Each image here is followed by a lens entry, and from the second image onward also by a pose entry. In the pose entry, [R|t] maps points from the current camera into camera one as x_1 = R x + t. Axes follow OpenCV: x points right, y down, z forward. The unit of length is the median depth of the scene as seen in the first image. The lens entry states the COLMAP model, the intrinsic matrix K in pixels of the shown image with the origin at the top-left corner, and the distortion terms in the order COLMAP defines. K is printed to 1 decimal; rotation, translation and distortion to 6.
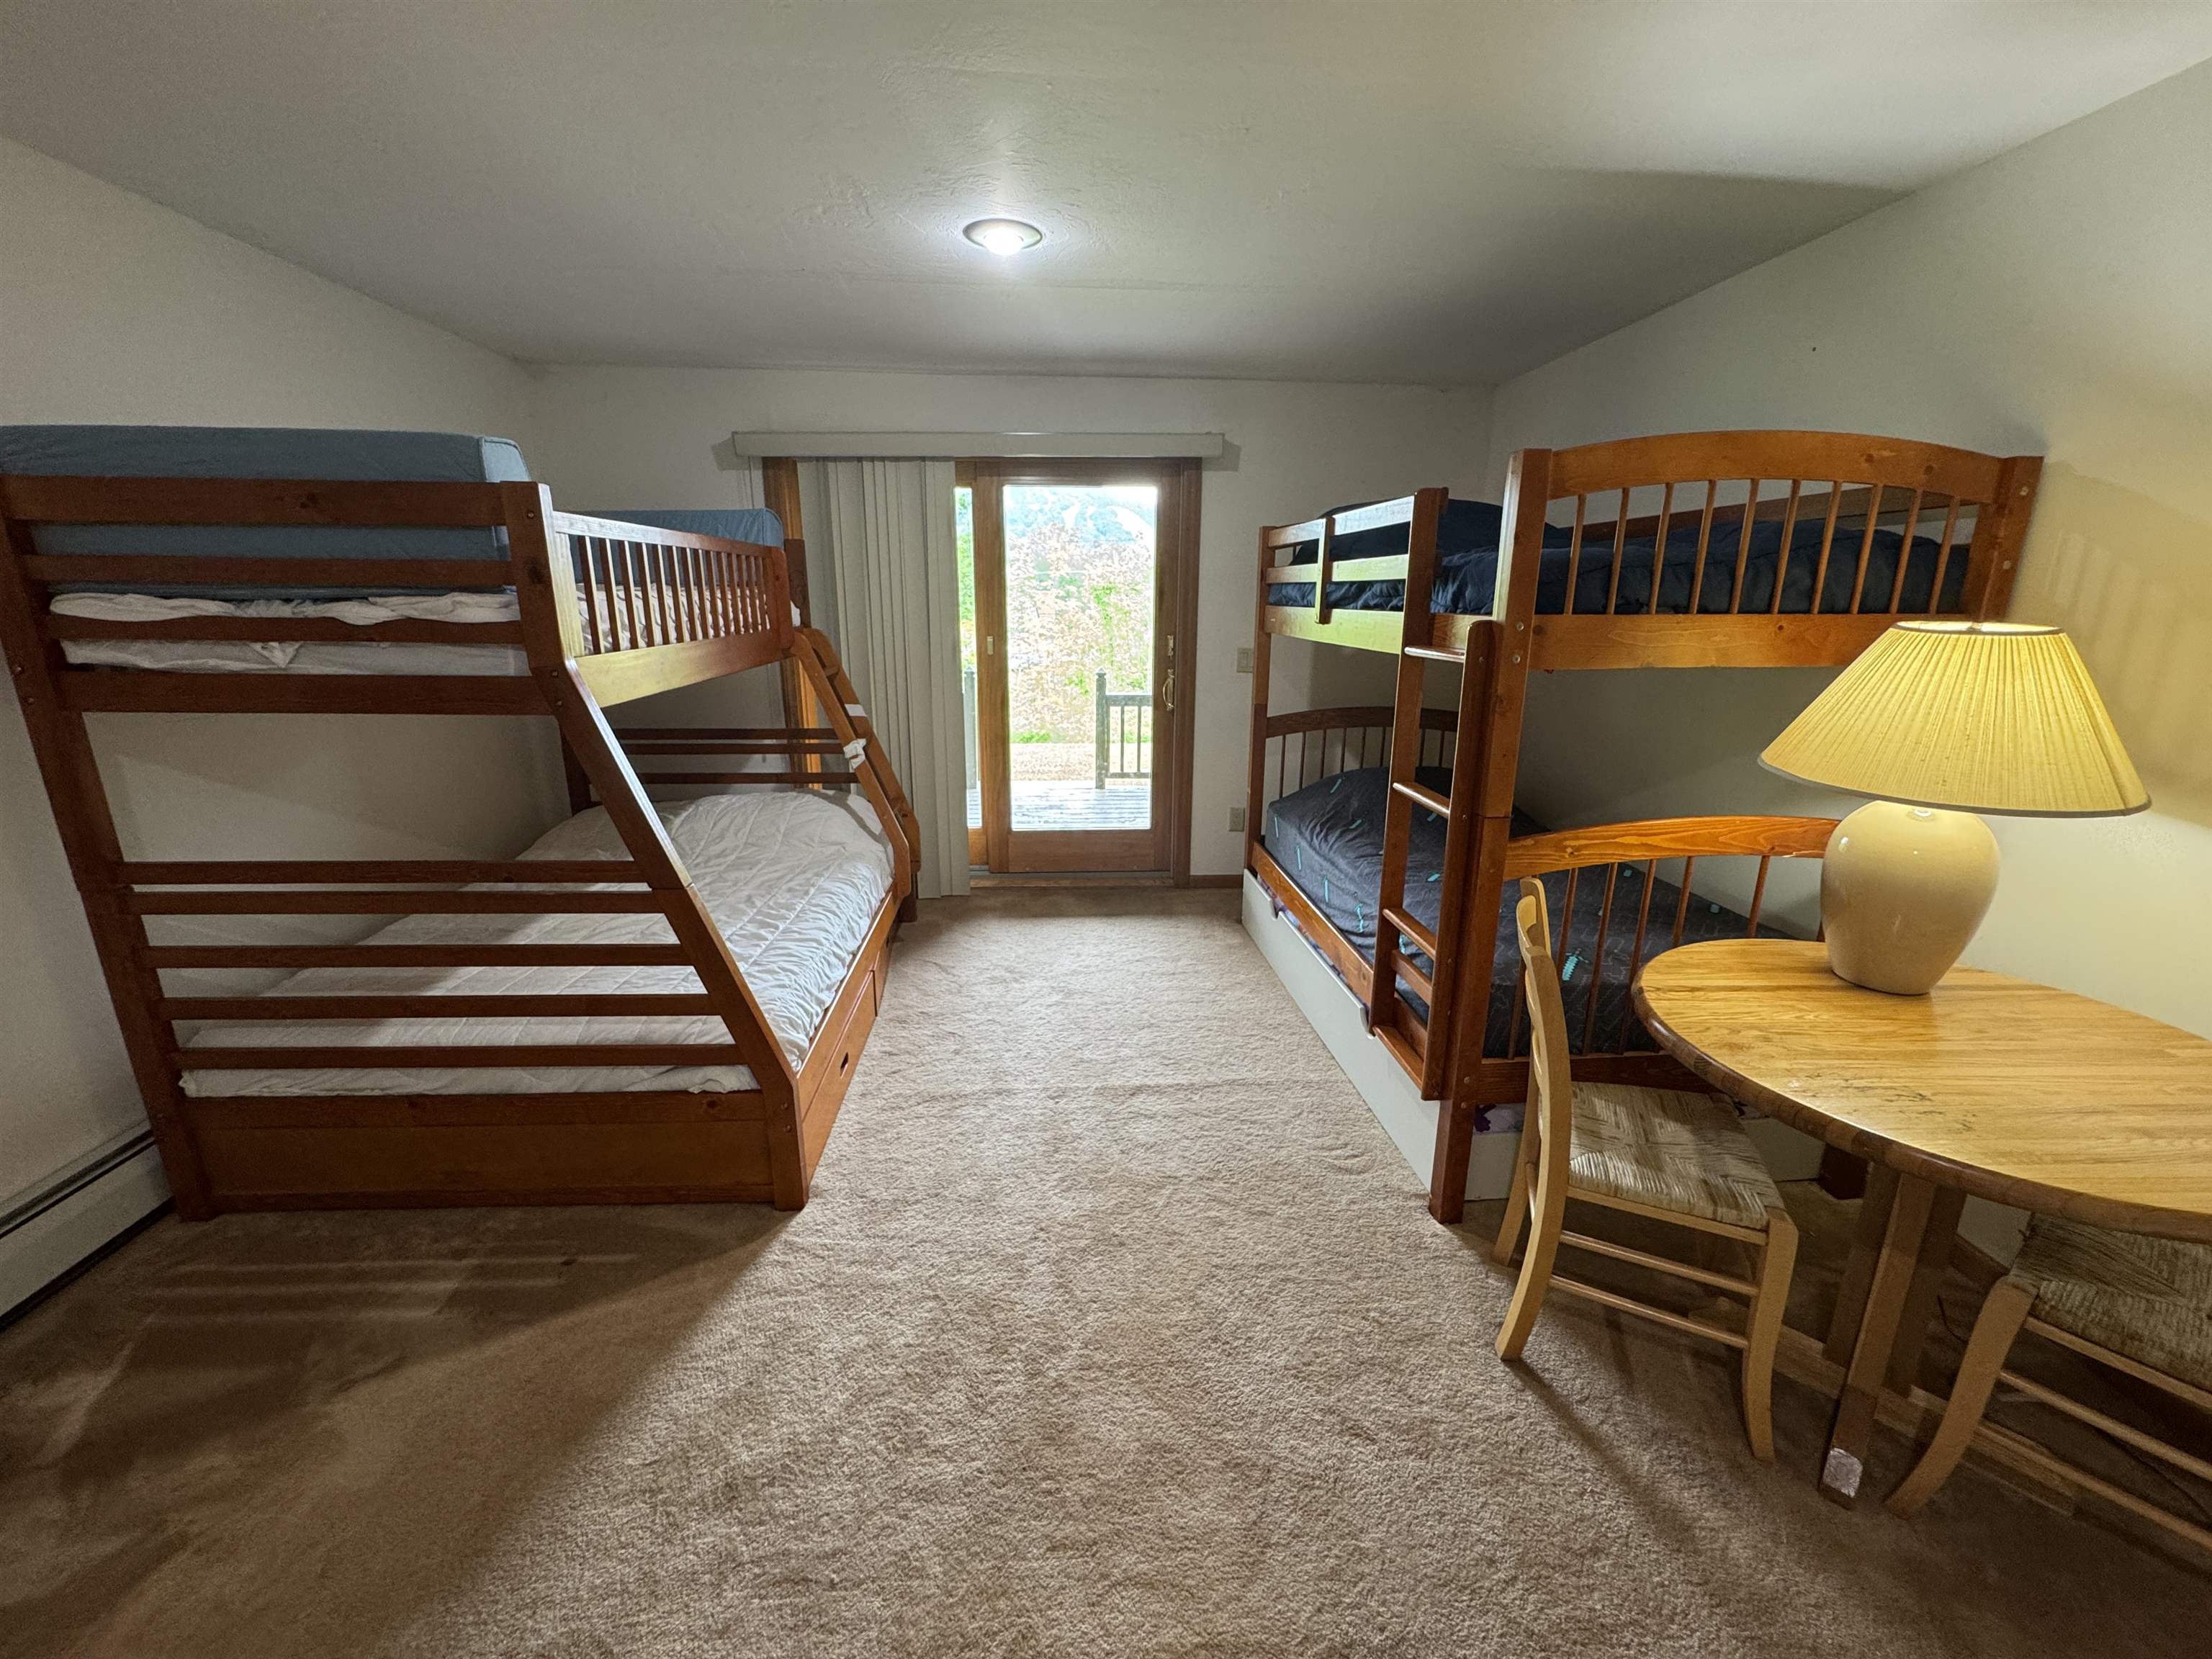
lens RADIAL K [[883.2, 0, 1106.0], [0, 883.2, 827.0], [0, 0, 1]] dist [-0.002247, -0.000096]
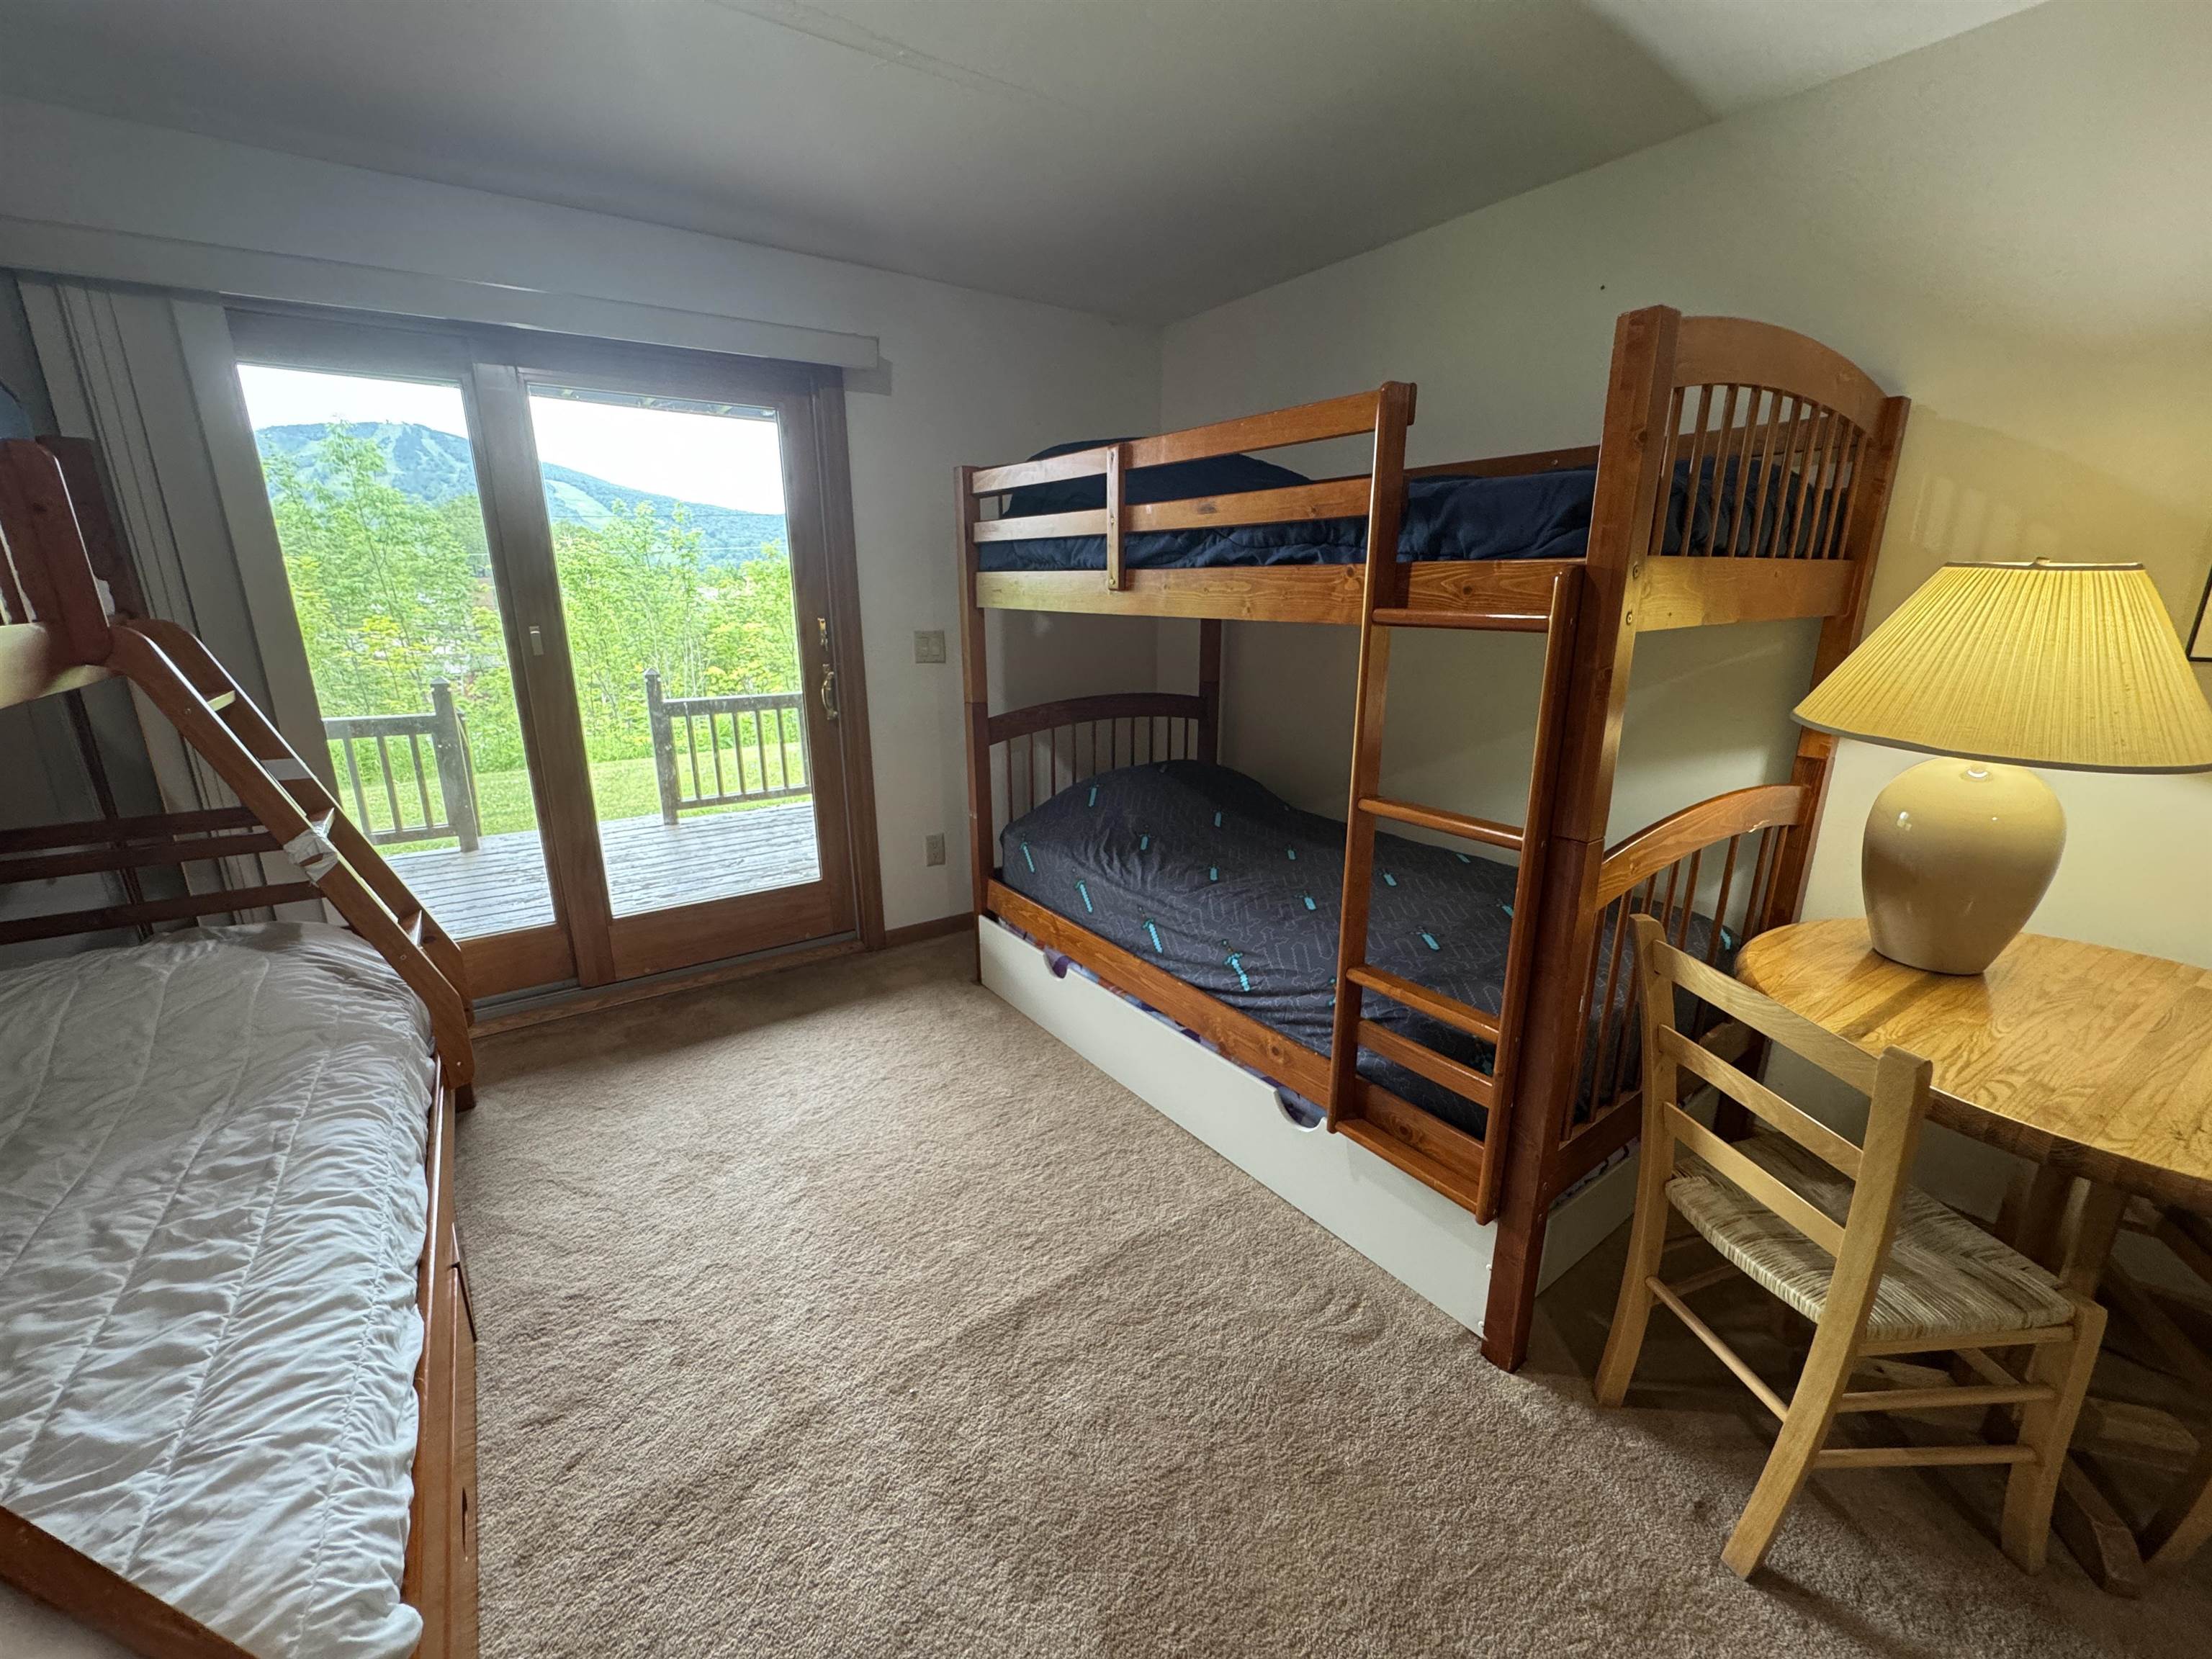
lens RADIAL K [[883.2, 0, 1106.0], [0, 883.2, 827.0], [0, 0, 1]] dist [-0.002247, -0.000096]
pose [[0.856761, -0.144089, 0.495175, -0.166692], [0.137286, 0.989252, 0.050325, -0.073441], [-0.497104, 0.024864, 0.867334, 0.372877]]
